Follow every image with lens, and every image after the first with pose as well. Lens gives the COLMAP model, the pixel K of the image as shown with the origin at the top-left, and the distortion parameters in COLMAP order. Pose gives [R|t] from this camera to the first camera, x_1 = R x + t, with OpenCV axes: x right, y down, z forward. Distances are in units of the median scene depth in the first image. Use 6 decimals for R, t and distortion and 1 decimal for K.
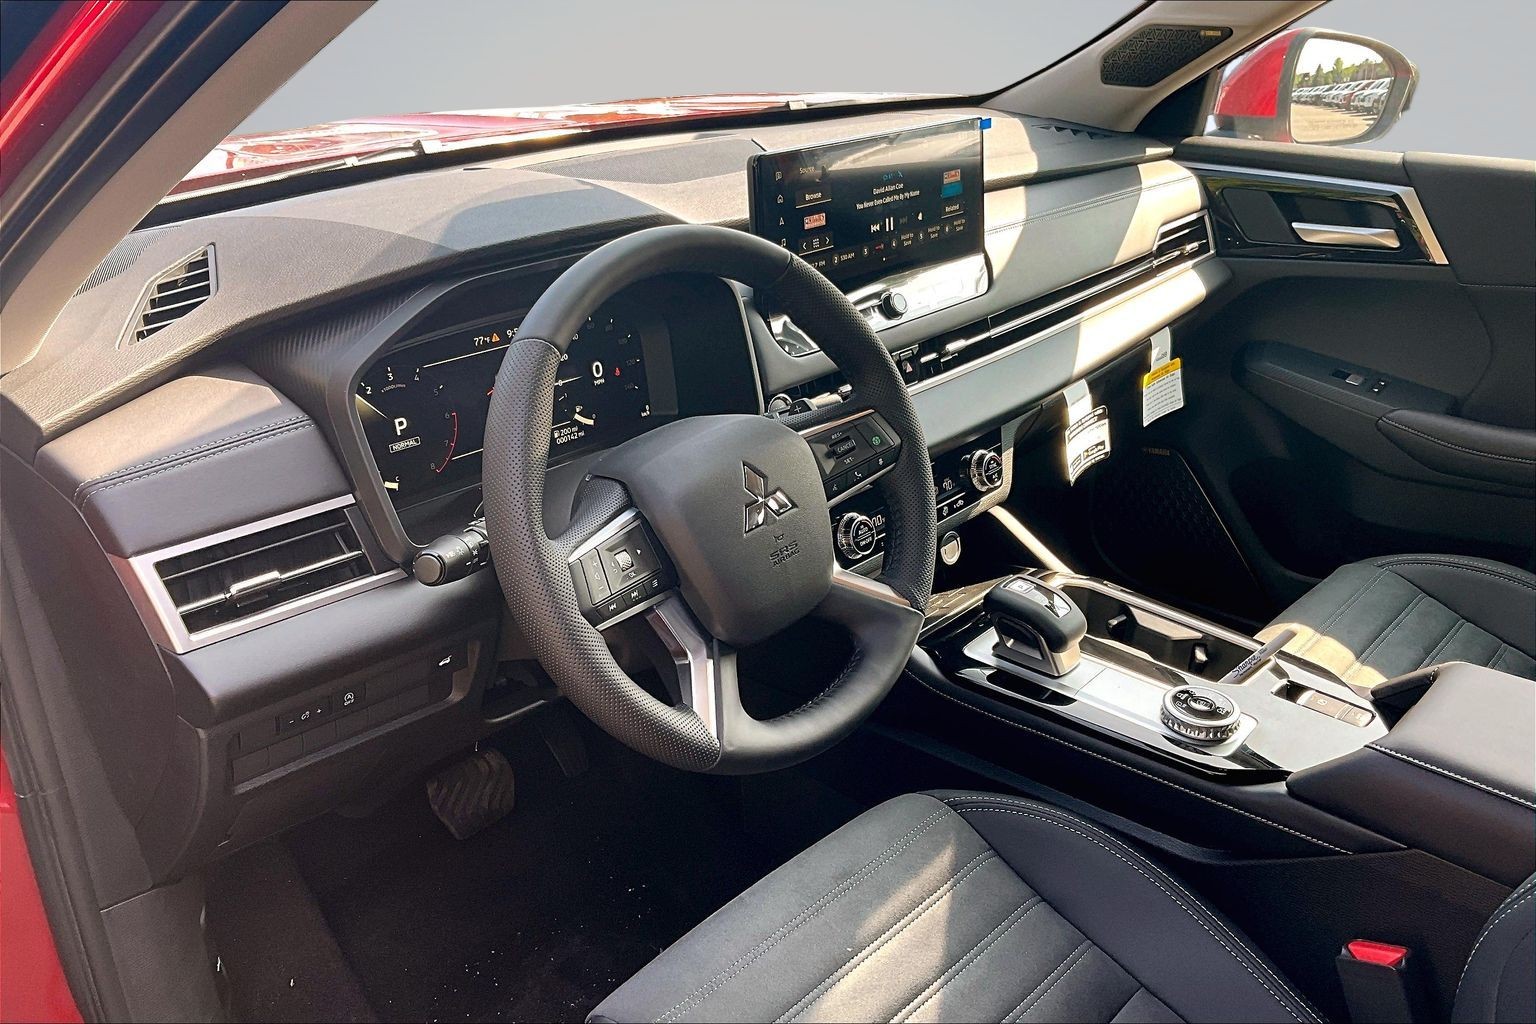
lens RADIAL K [[1247.4, 0, 768.0], [0, 1247.4, 512.0], [0, 0, 1]] dist [0.080817, -0.197289]
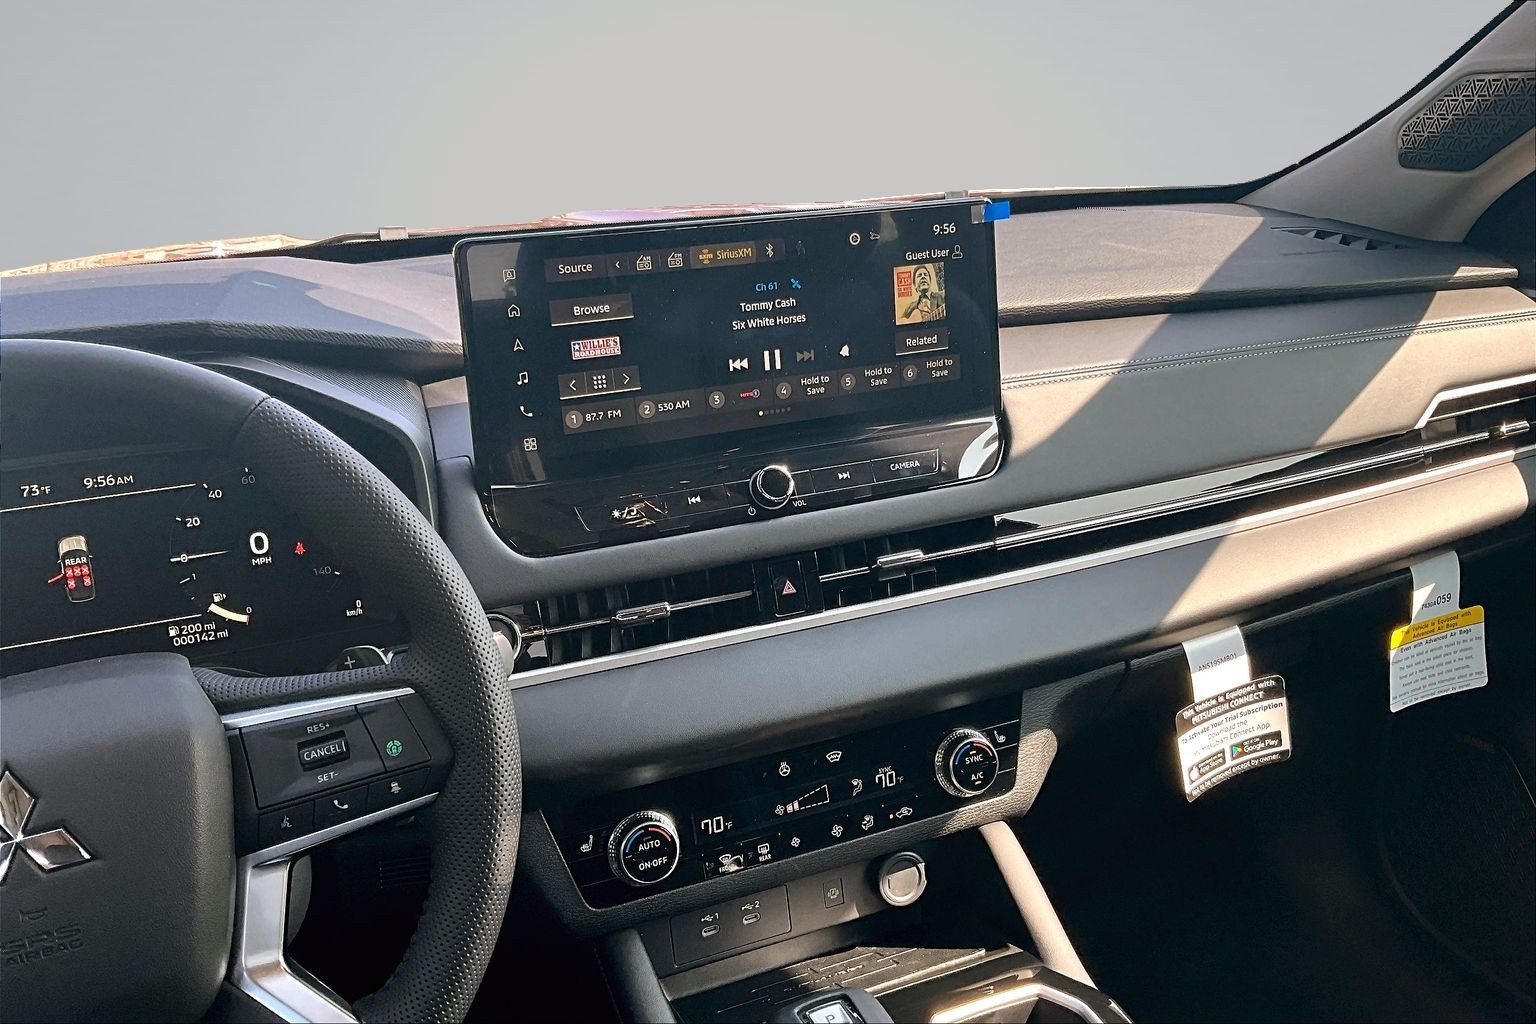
lens RADIAL K [[1247.4, 0, 768.0], [0, 1247.4, 512.0], [0, 0, 1]] dist [0.080817, -0.197289]
pose [[0.910363, 0.102712, -0.400861, 0.288585], [-0.138991, 0.988325, -0.062413, -0.093560], [0.389771, 0.112534, 0.914010, 0.353965]]
